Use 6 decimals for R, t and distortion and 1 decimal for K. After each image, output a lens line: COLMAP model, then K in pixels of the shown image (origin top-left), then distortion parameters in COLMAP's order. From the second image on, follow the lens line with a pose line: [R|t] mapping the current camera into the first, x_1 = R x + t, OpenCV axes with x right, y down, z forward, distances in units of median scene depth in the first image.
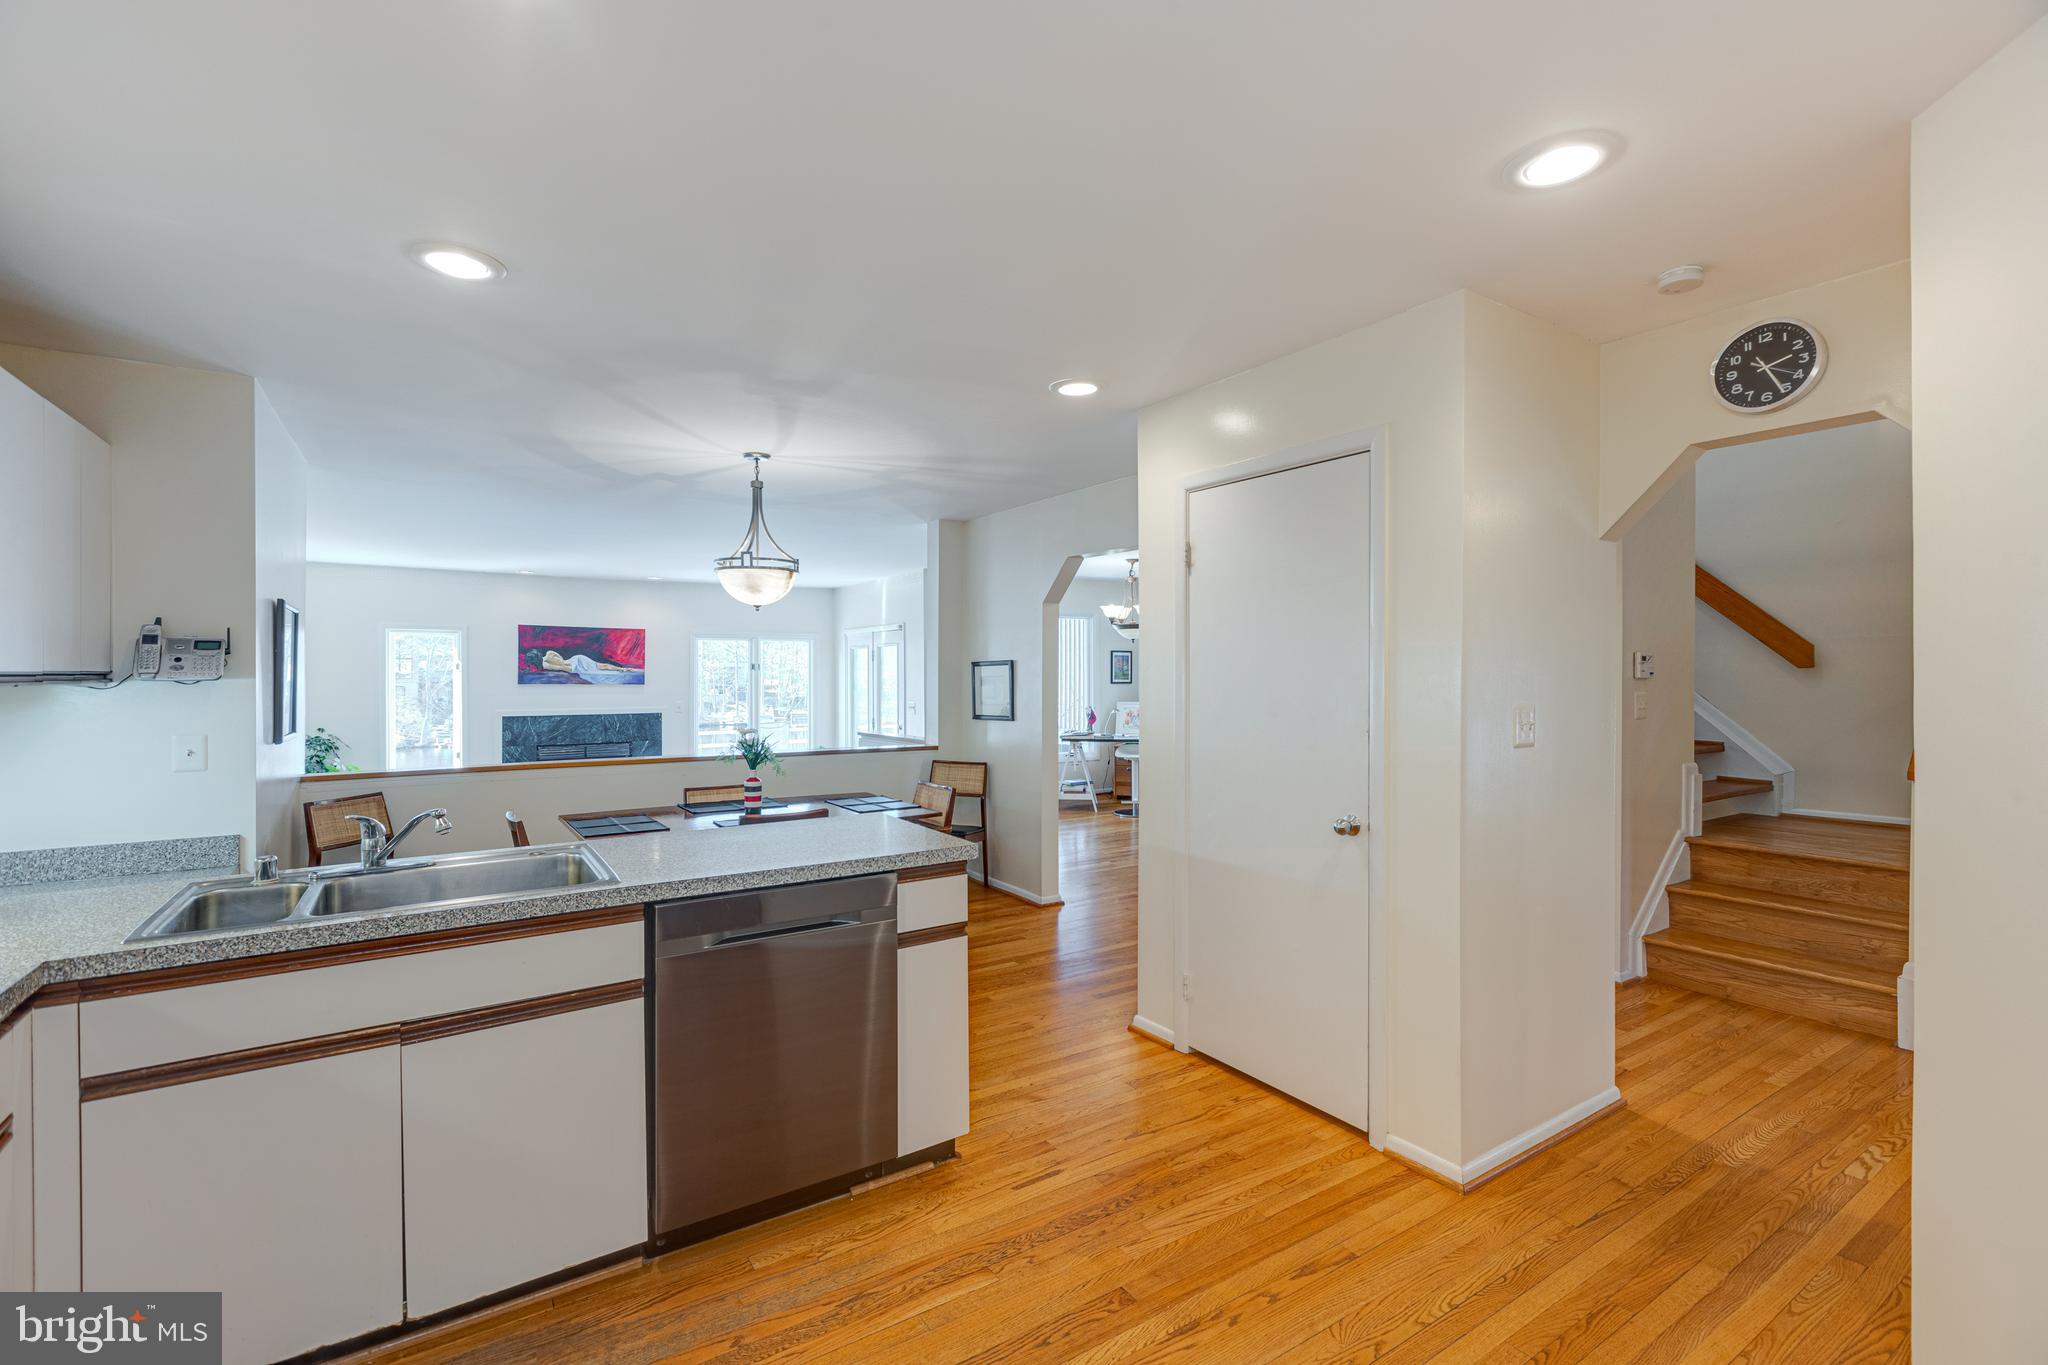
lens RADIAL K [[911.6, 0, 1036.5], [0, 911.6, 679.5], [0, 0, 1]] dist [0.006541, -0.003324]
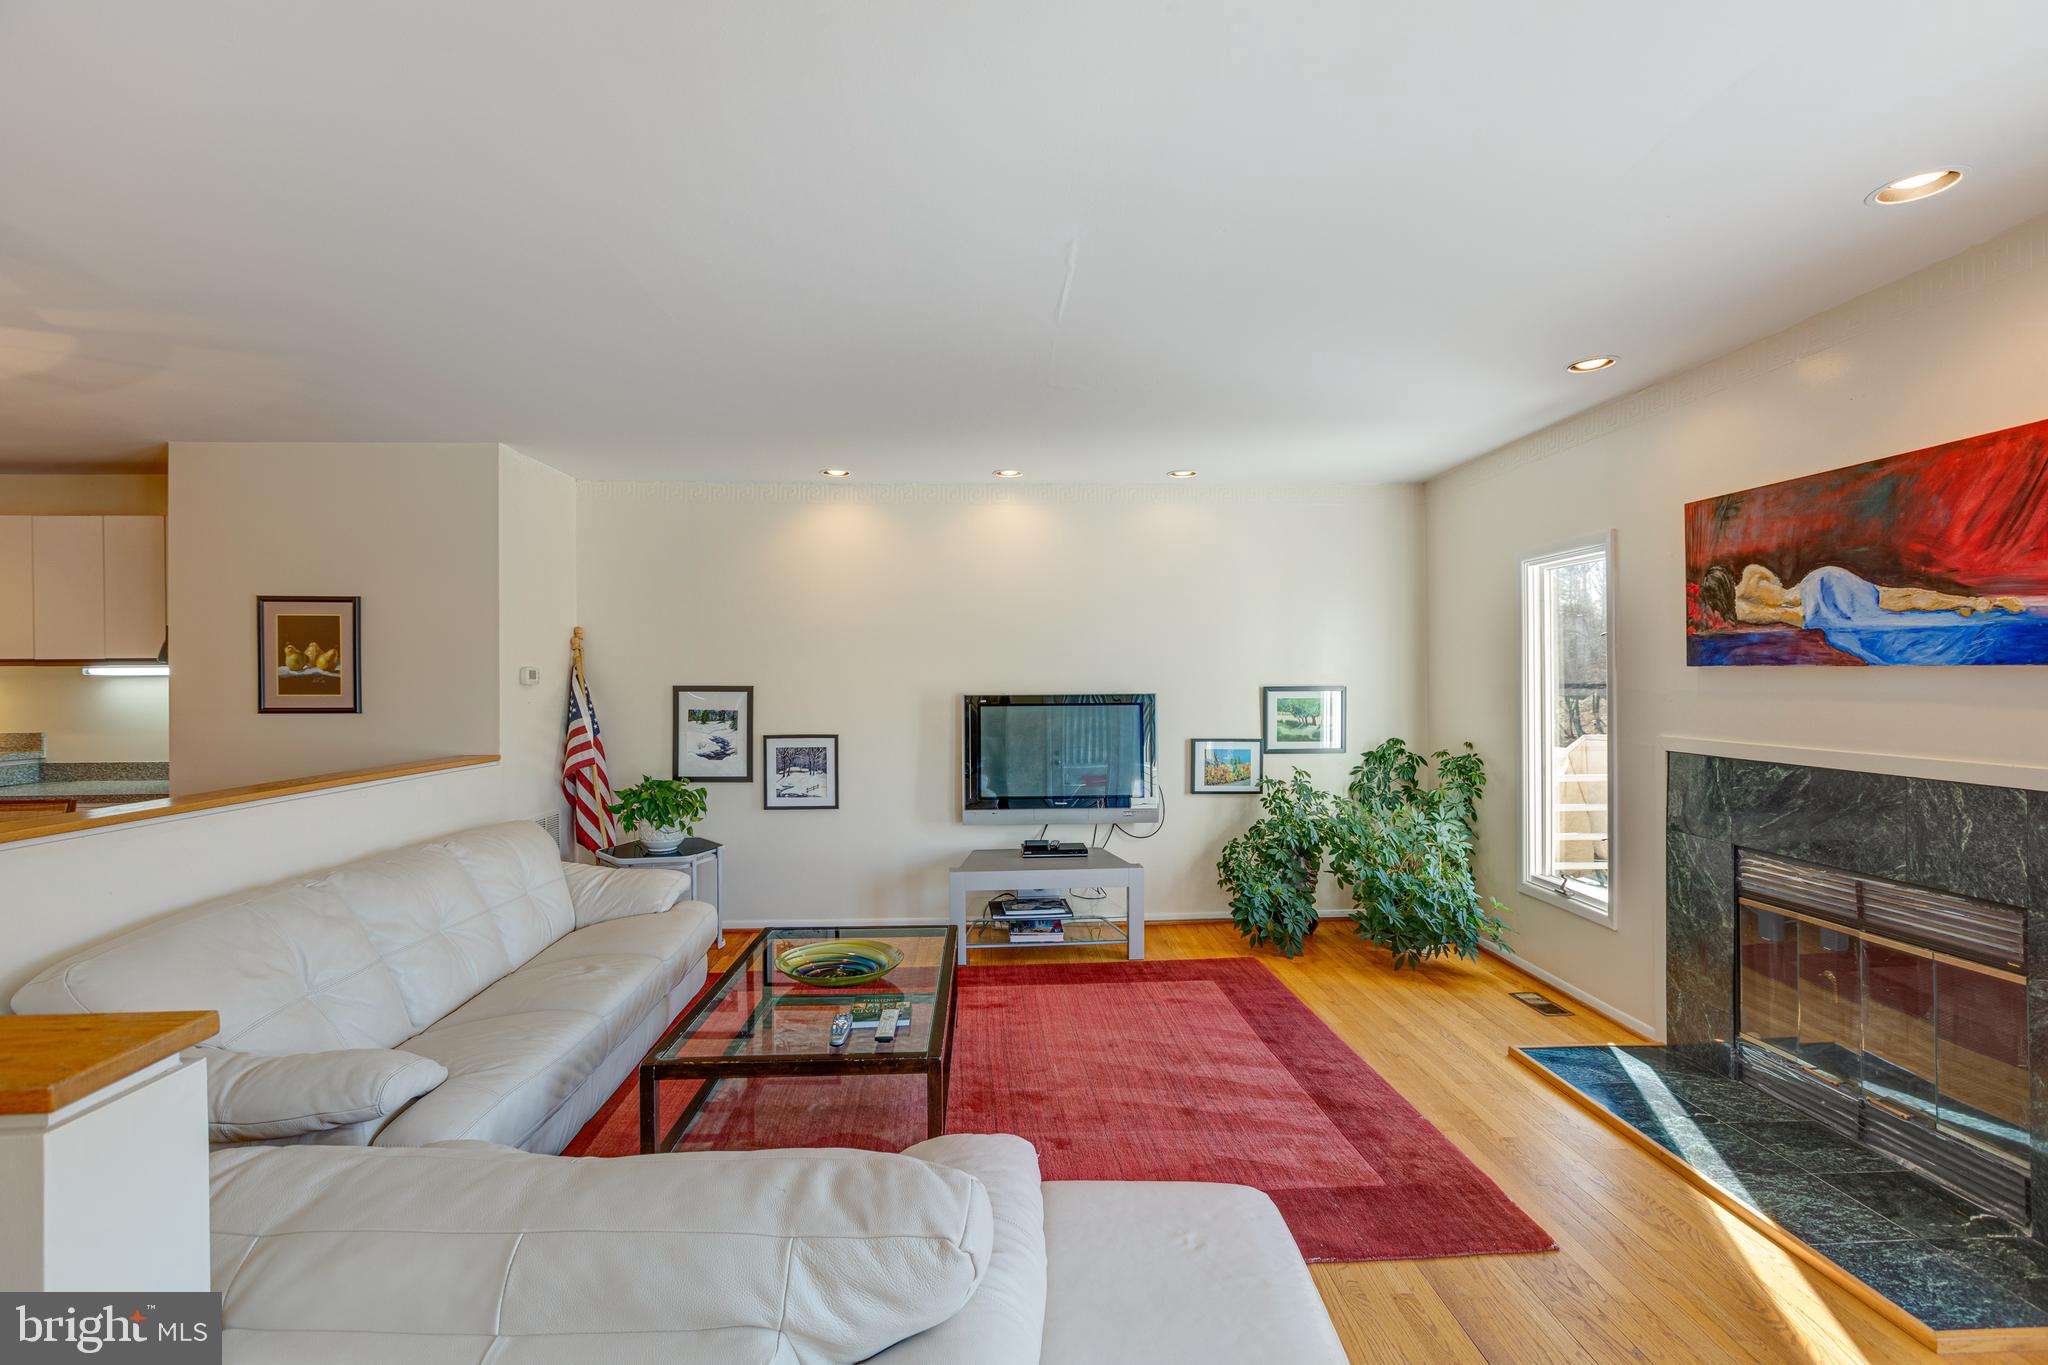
lens RADIAL K [[911.6, 0, 1023.3], [0, 911.6, 677.5], [0, 0, 1]] dist [0.006541, -0.003324]
pose [[-0.517692, 0.001875, -0.855565, -0.112564], [-0.003040, 0.999987, 0.004031, 0.008548], [0.855562, 0.004688, -0.517680, 0.936694]]
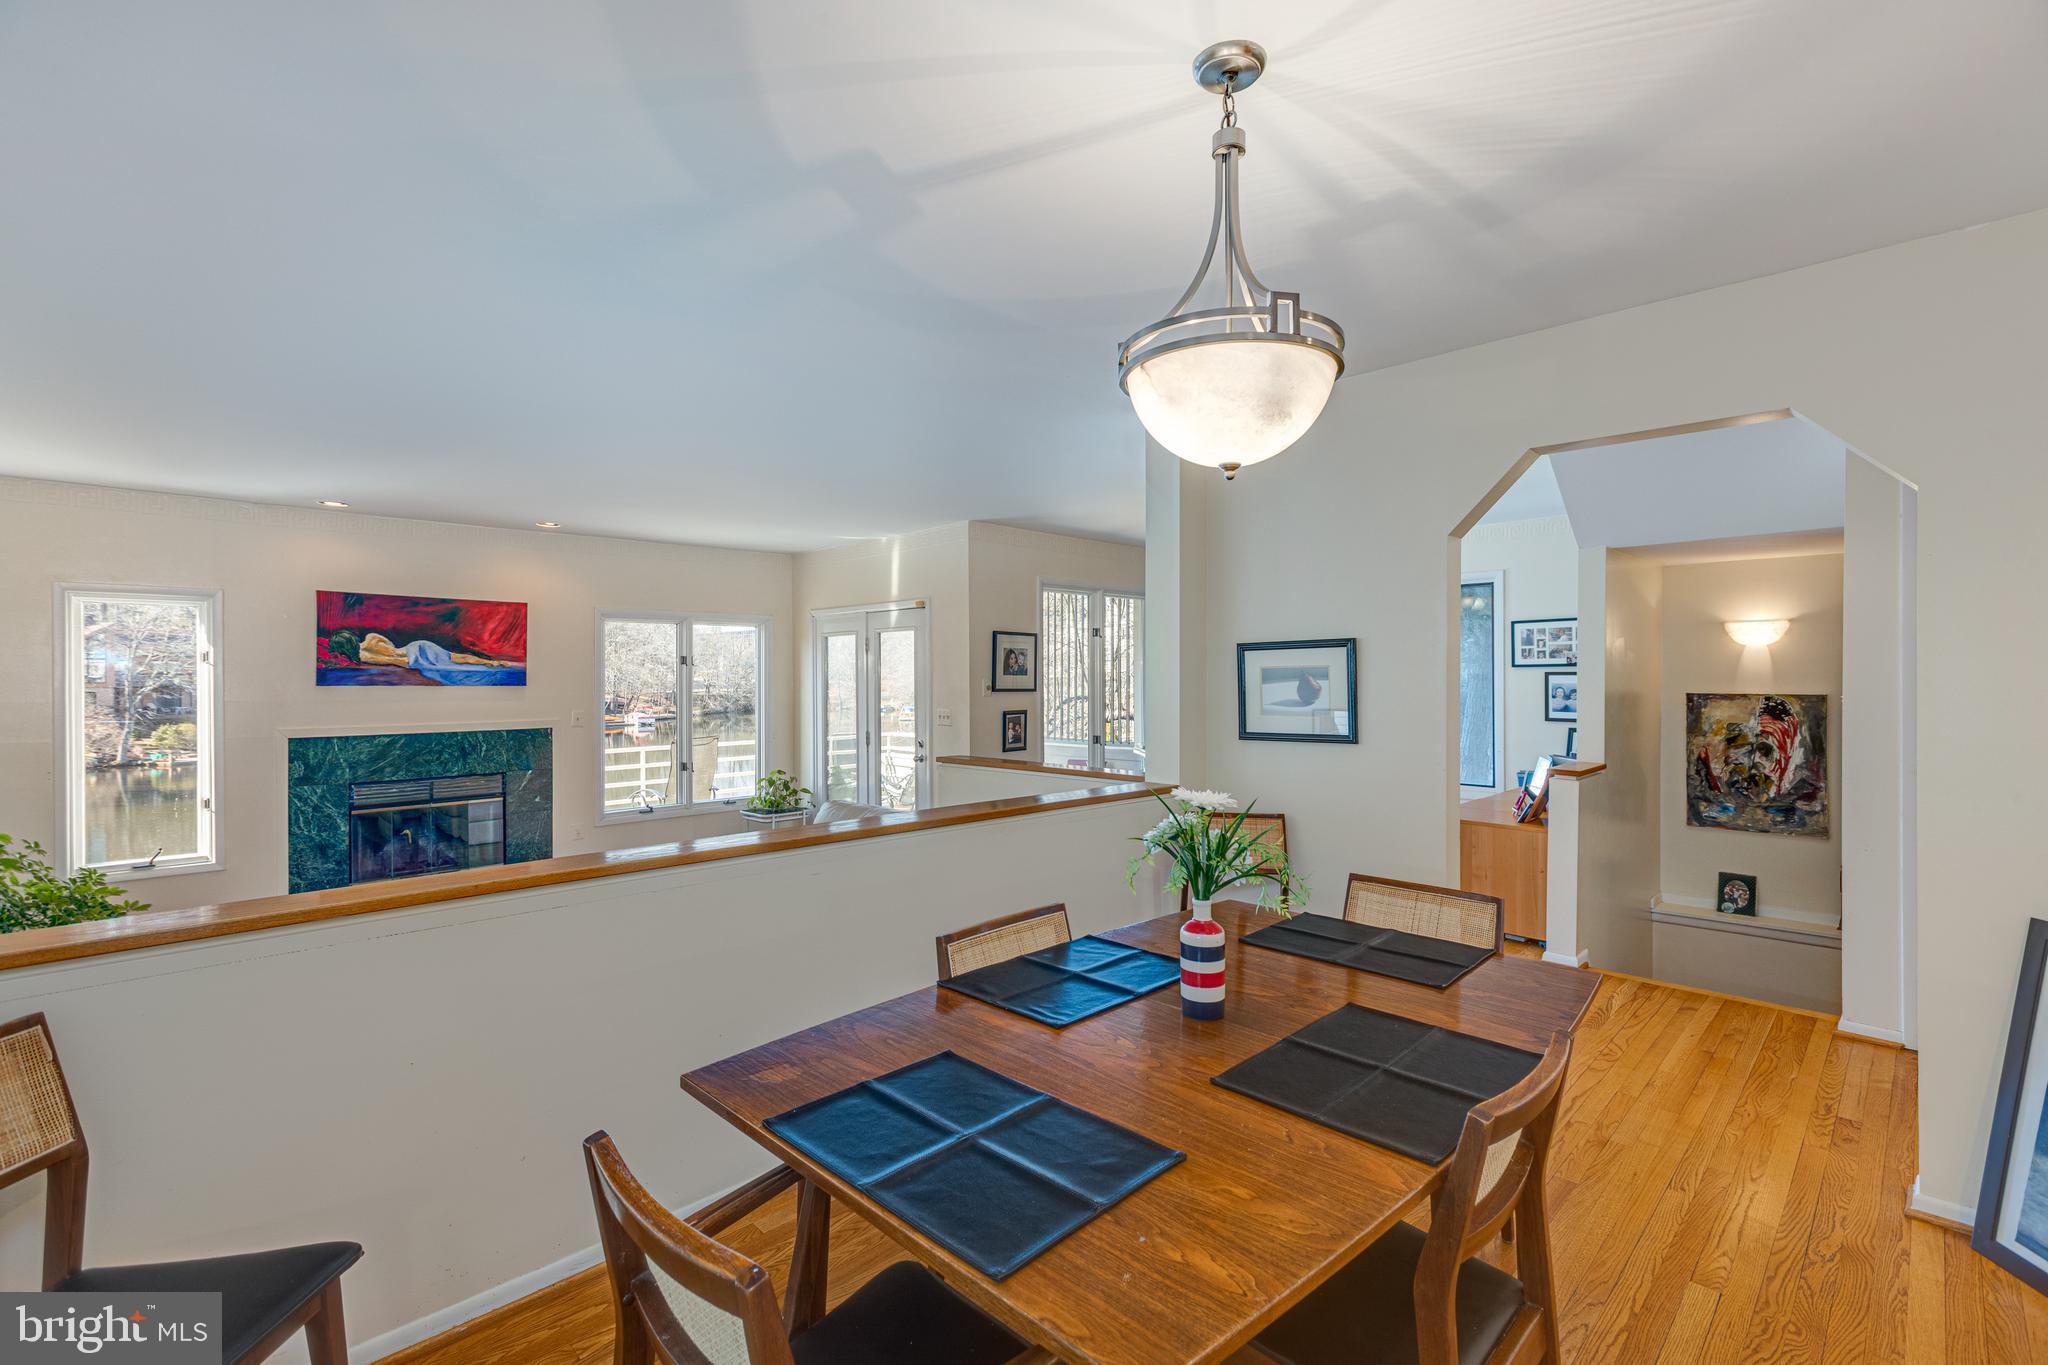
lens RADIAL K [[911.6, 0, 1042.5], [0, 911.6, 685.2], [0, 0, 1]] dist [0.006541, -0.003324]
pose [[0.980379, -0.003752, 0.197088, -0.199472], [0.002949, 0.999986, 0.004368, 0.003121], [-0.197102, -0.003701, 0.980376, 0.282887]]
